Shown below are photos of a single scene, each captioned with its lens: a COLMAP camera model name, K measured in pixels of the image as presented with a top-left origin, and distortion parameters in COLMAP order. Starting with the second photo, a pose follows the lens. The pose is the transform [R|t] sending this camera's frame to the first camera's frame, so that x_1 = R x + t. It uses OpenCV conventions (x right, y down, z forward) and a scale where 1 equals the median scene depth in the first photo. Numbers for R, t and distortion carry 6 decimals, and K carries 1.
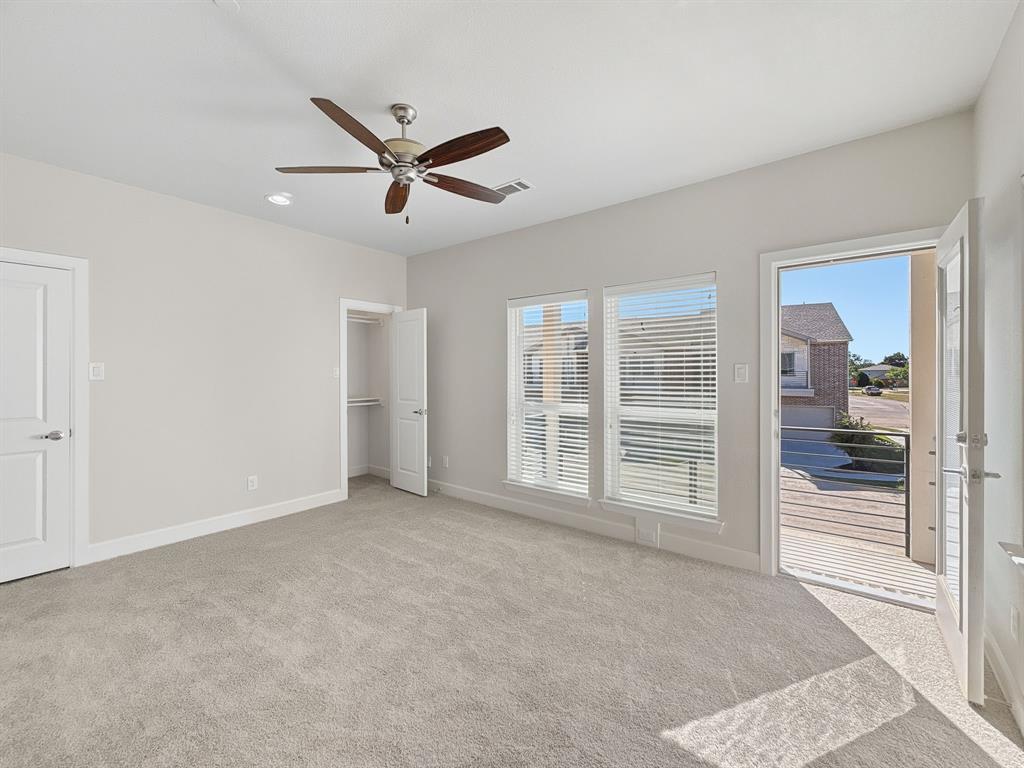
lens RADIAL K [[423.7, 0, 512.7], [0, 423.7, 374.2], [0, 0, 1]] dist [0.000196, 0.000073]
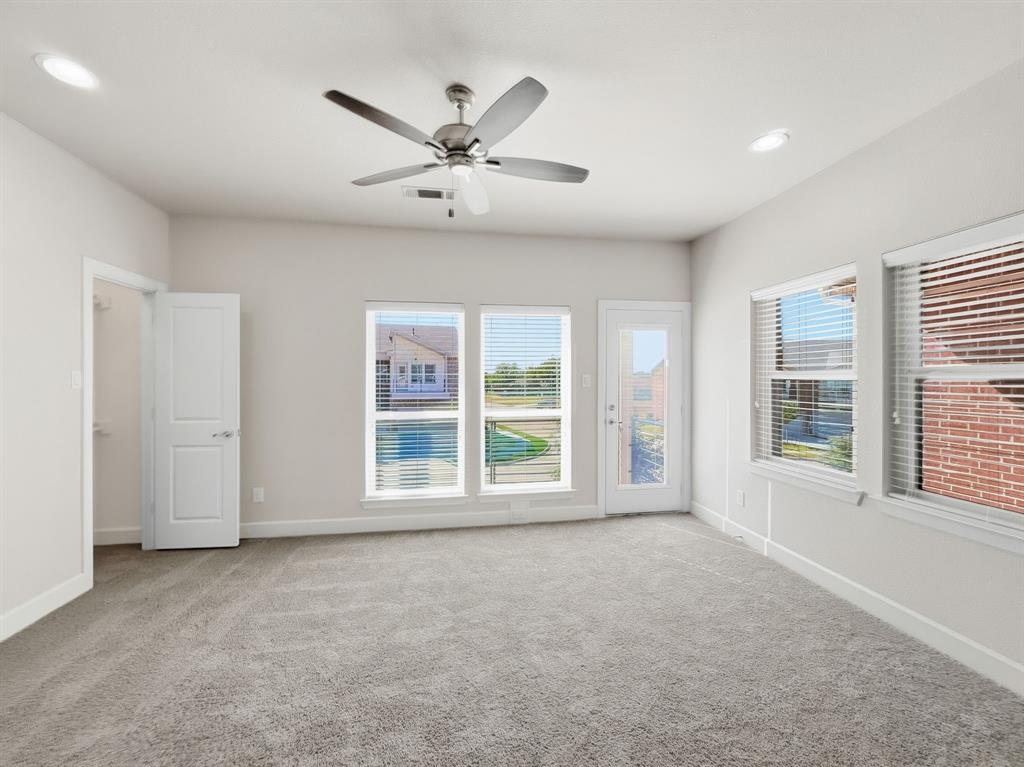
lens RADIAL K [[413.6, 0, 512.0], [0, 413.6, 383.5], [0, 0, 1]] dist [0.001927, 0.000175]
pose [[0.689097, -0.009582, 0.724606, -0.440661], [0.004137, 0.999948, 0.009288, -0.003594], [-0.724657, -0.003403, 0.689101, 0.160799]]
